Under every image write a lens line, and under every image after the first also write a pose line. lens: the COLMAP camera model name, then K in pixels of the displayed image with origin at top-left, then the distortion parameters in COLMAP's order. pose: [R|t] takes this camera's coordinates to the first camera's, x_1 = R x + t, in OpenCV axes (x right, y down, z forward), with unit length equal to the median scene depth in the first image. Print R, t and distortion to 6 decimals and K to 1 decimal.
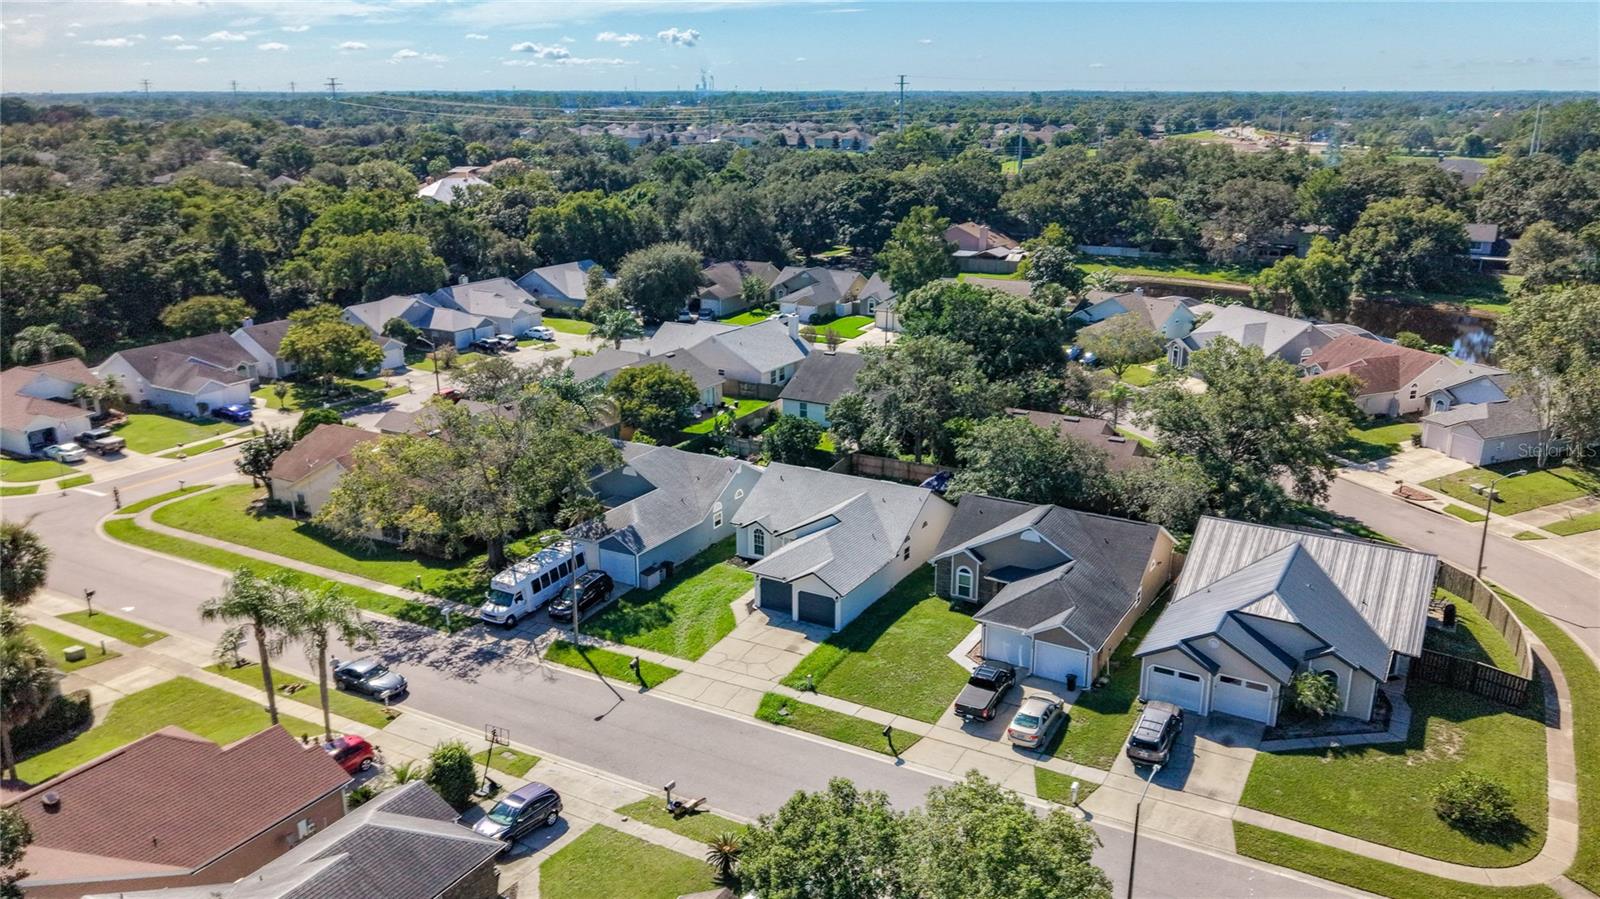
lens RADIAL K [[1274.5, 0, 795.7], [0, 1274.5, 502.1], [0, 0, 1]] dist [0.131908, -0.260701]
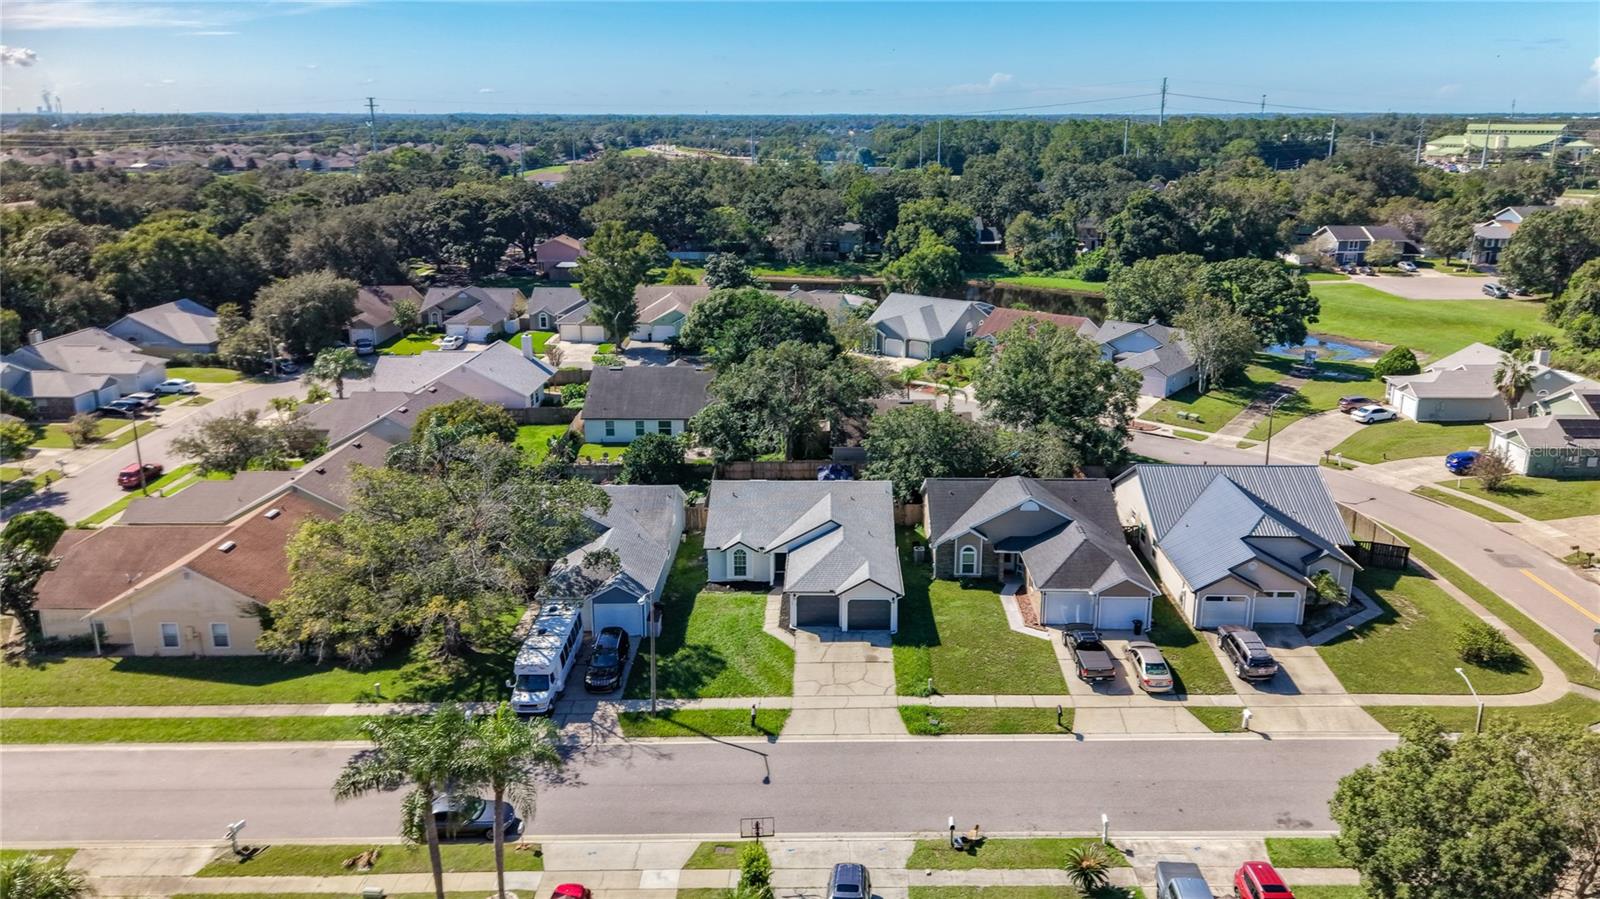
lens RADIAL K [[1156.4, 0, 838.3], [0, 1156.4, 444.5], [0, 0, 1]] dist [0.064172, -0.071103]
pose [[0.855087, -0.144124, 0.498050, -0.370106], [0.160618, 0.986968, 0.009844, -0.051606], [-0.492978, 0.071578, 0.867092, 0.181193]]
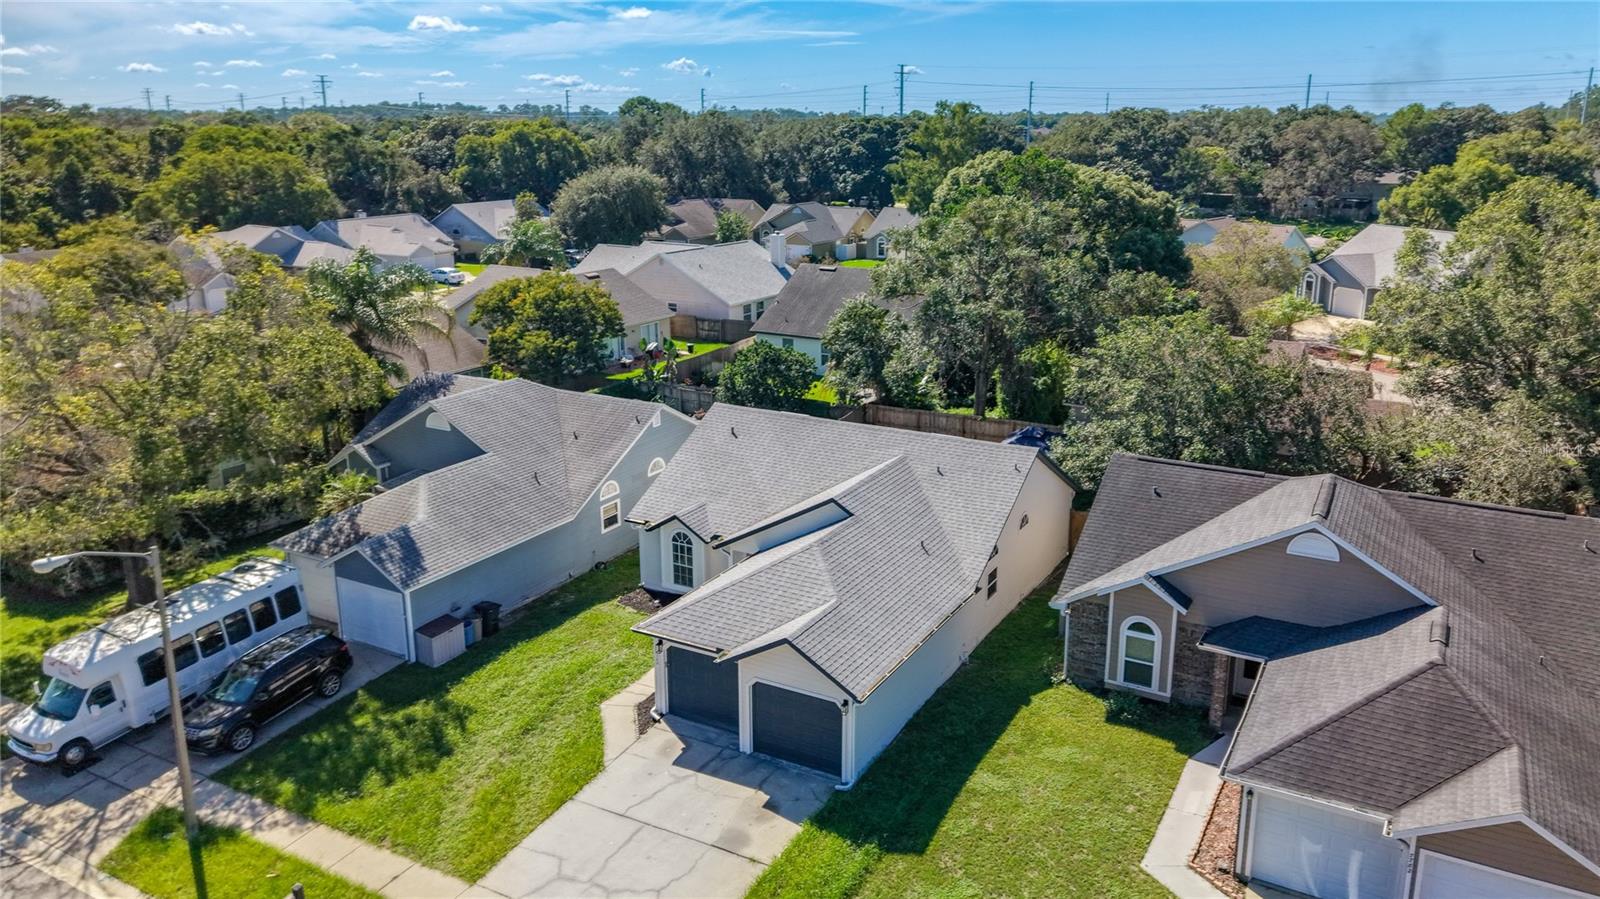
lens RADIAL K [[1156.4, 0, 838.3], [0, 1156.4, 444.5], [0, 0, 1]] dist [0.064172, -0.071103]
pose [[0.999416, -0.002158, 0.034097, 0.014764], [0.004015, 0.998505, -0.054508, 0.011294], [-0.033928, 0.054613, 0.997931, 0.525640]]
